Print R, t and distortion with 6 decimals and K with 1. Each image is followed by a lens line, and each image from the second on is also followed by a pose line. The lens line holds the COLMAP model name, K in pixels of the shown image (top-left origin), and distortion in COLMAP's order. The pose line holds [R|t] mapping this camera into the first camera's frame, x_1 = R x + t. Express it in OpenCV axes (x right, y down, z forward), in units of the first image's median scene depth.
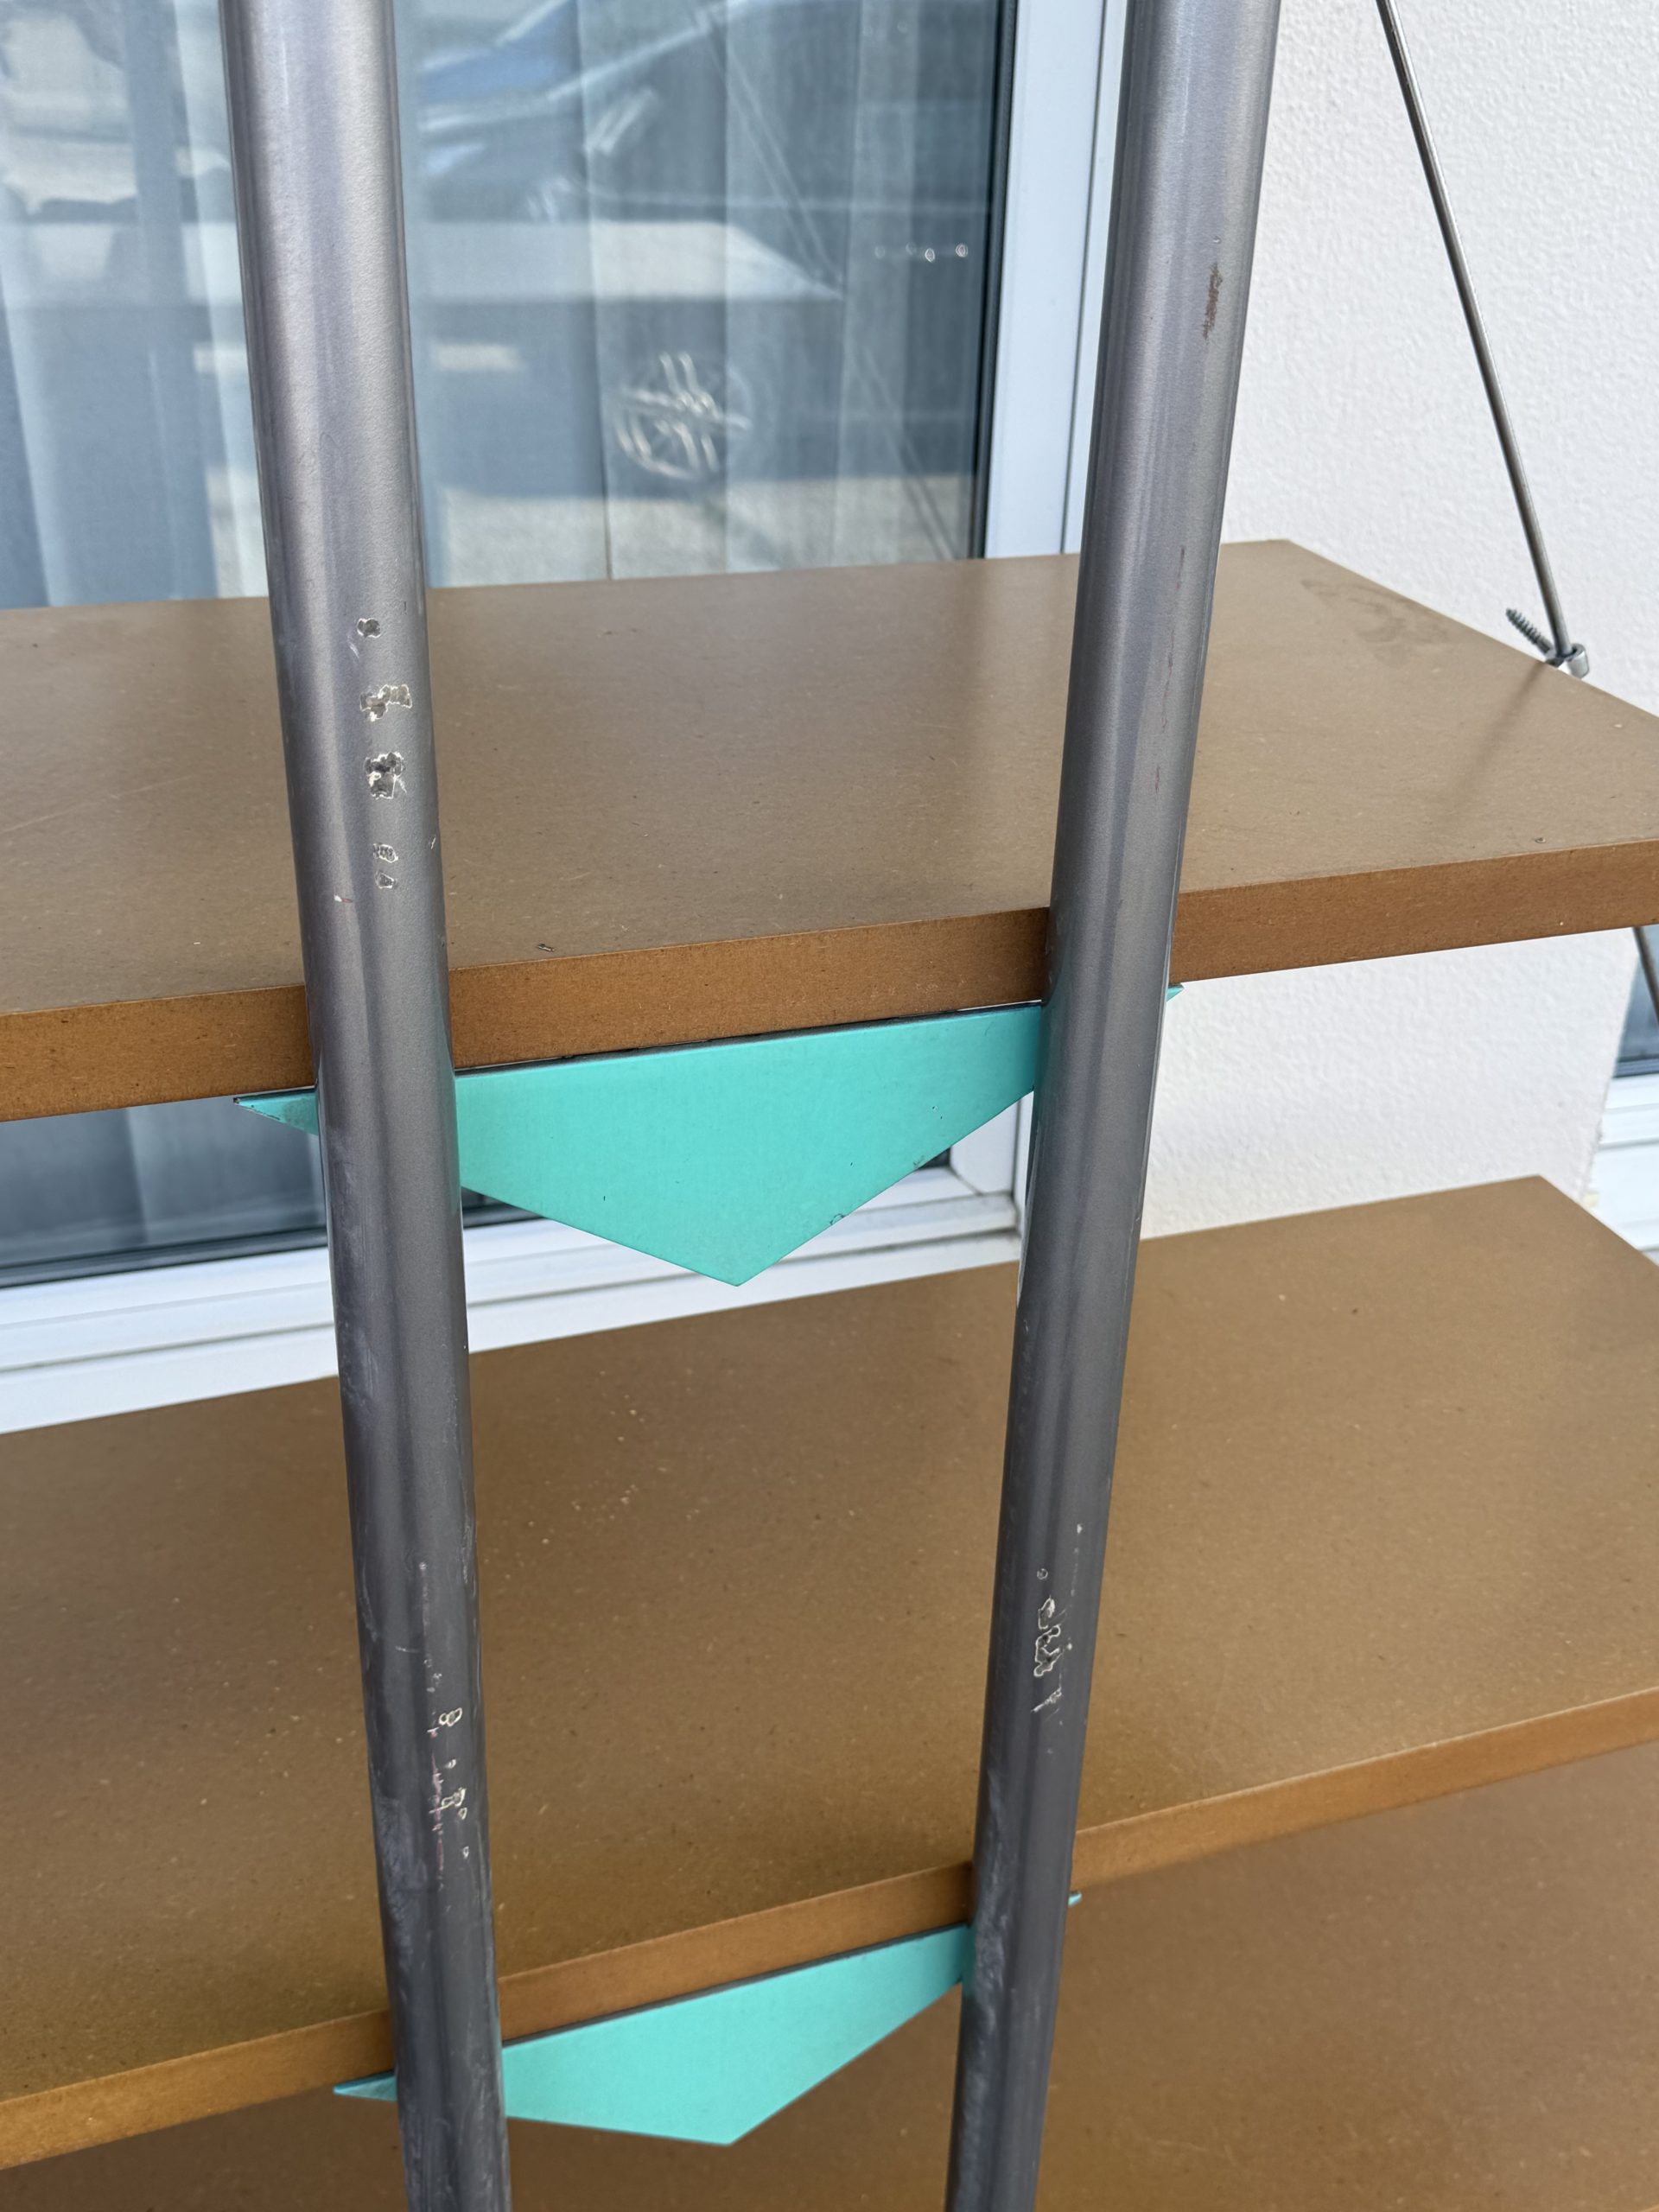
lens RADIAL K [[2235.3, 0, 829.5], [0, 2235.3, 1106.0], [0, 0, 1]] dist [0.152547, -0.358734]
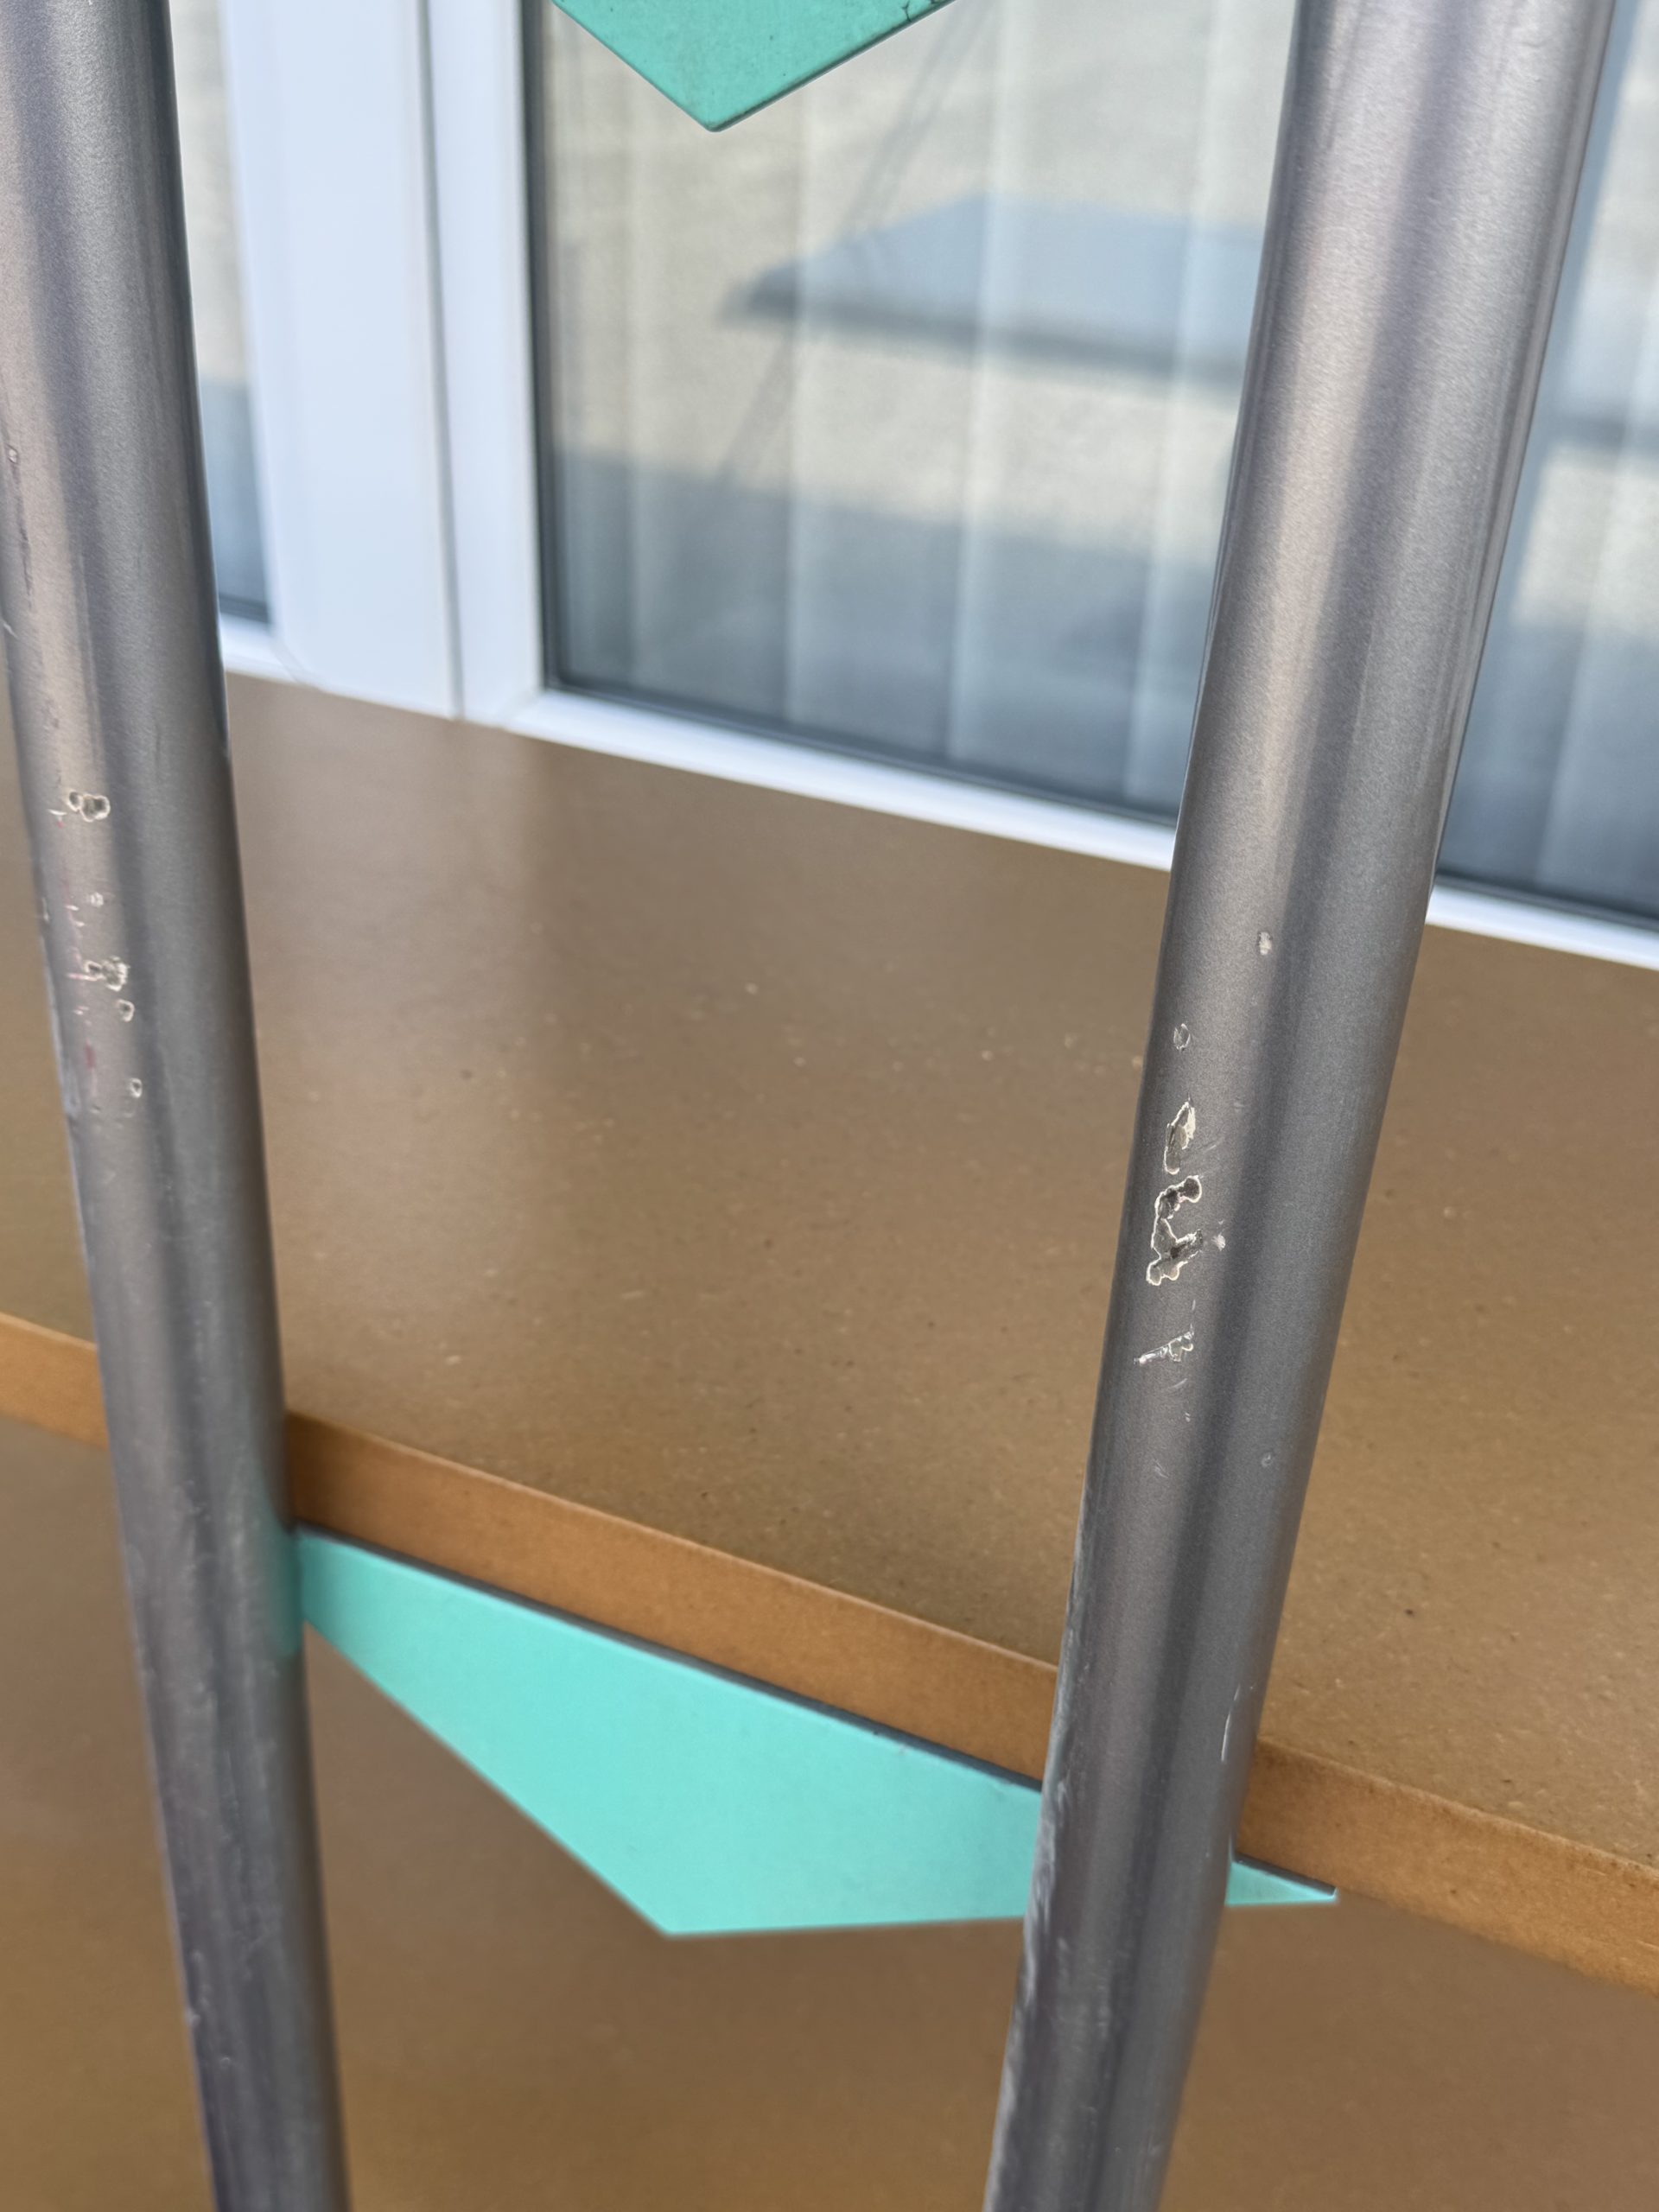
lens RADIAL K [[2235.3, 0, 829.5], [0, 2235.3, 1106.0], [0, 0, 1]] dist [0.152547, -0.358734]
pose [[0.733983, 0.347369, -0.583612, 0.277720], [-0.340108, 0.931789, 0.126867, 0.170275], [0.587873, 0.105373, 0.802061, 0.547991]]
